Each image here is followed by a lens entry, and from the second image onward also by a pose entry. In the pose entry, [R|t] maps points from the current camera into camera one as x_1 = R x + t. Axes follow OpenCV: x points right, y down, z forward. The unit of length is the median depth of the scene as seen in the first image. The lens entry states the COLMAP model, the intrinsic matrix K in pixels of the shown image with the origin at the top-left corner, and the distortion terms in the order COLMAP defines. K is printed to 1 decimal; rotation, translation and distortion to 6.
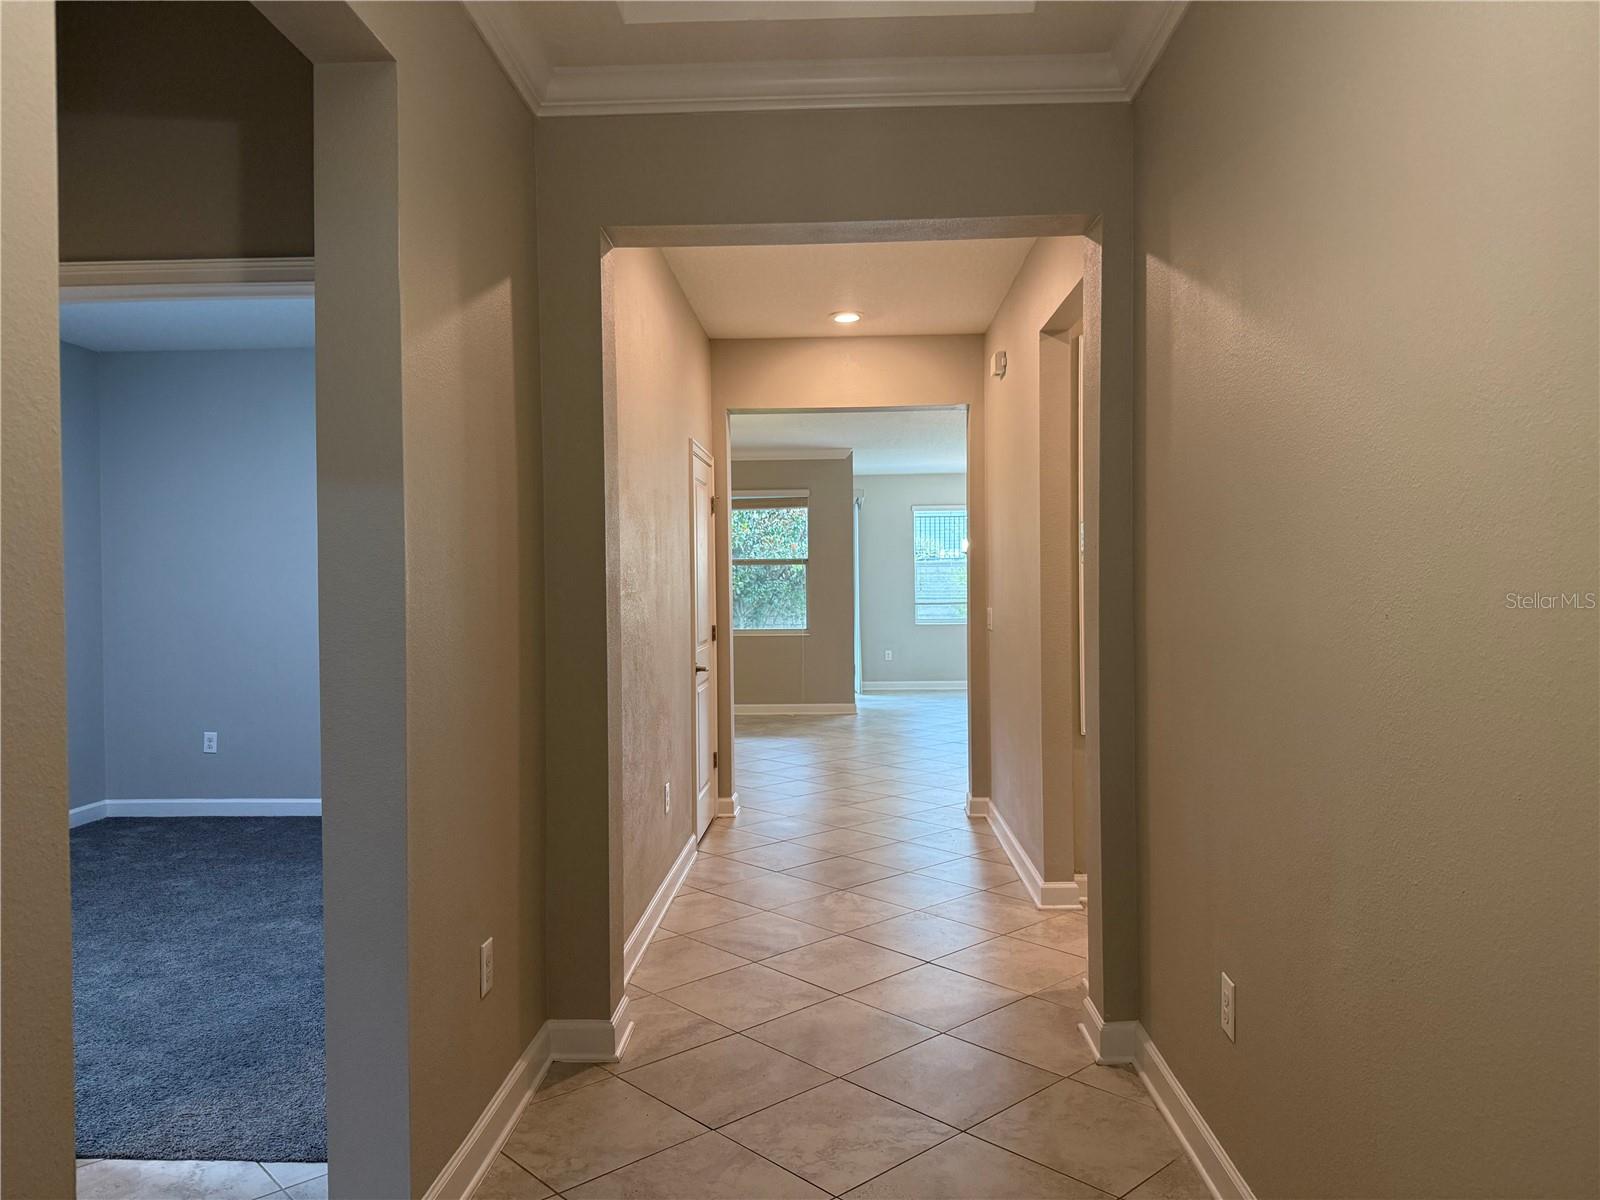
lens RADIAL K [[1108.8, 0, 801.2], [0, 1108.8, 597.2], [0, 0, 1]] dist [0.002545, -0.000608]
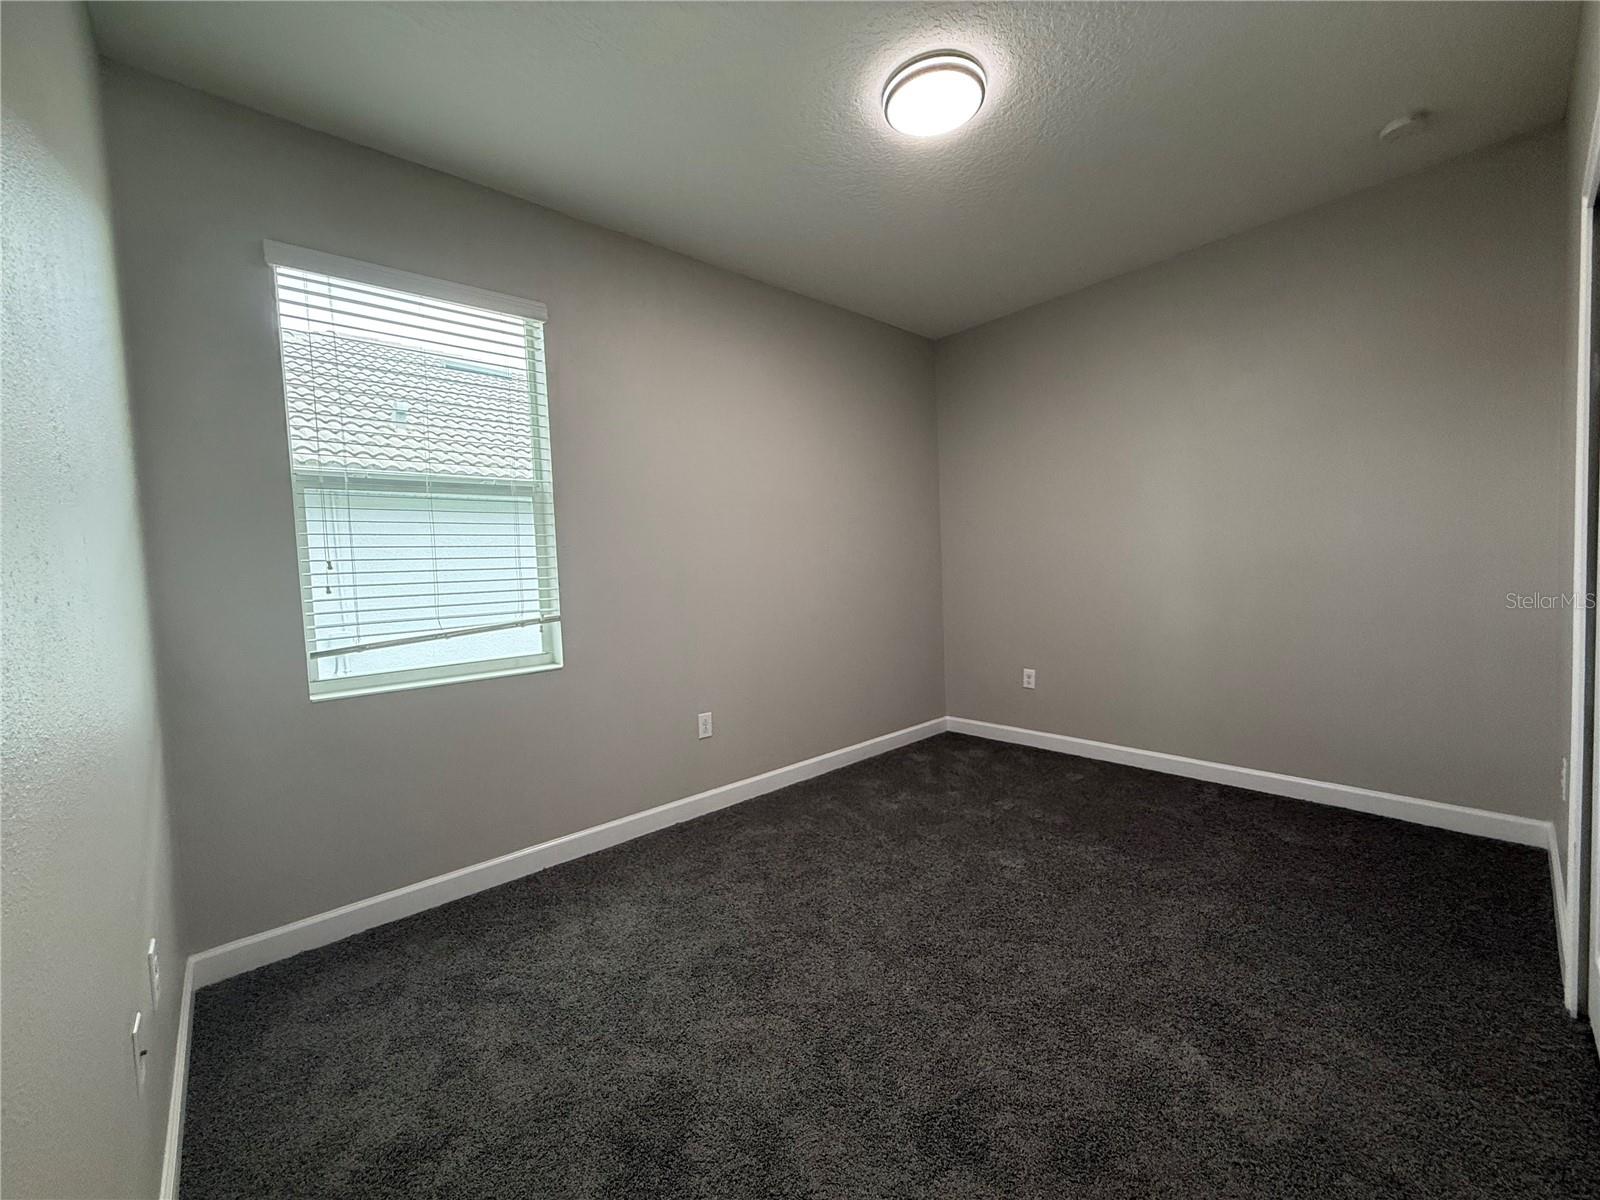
lens RADIAL K [[637.9, 0, 799.8], [0, 637.9, 601.5], [0, 0, 1]] dist [0.001332, 0.000014]
pose [[0.690549, 0.021888, -0.722955, -0.267753], [0.028138, 0.997972, 0.057091, 0.017855], [0.722738, -0.059766, 0.688533, 0.466165]]
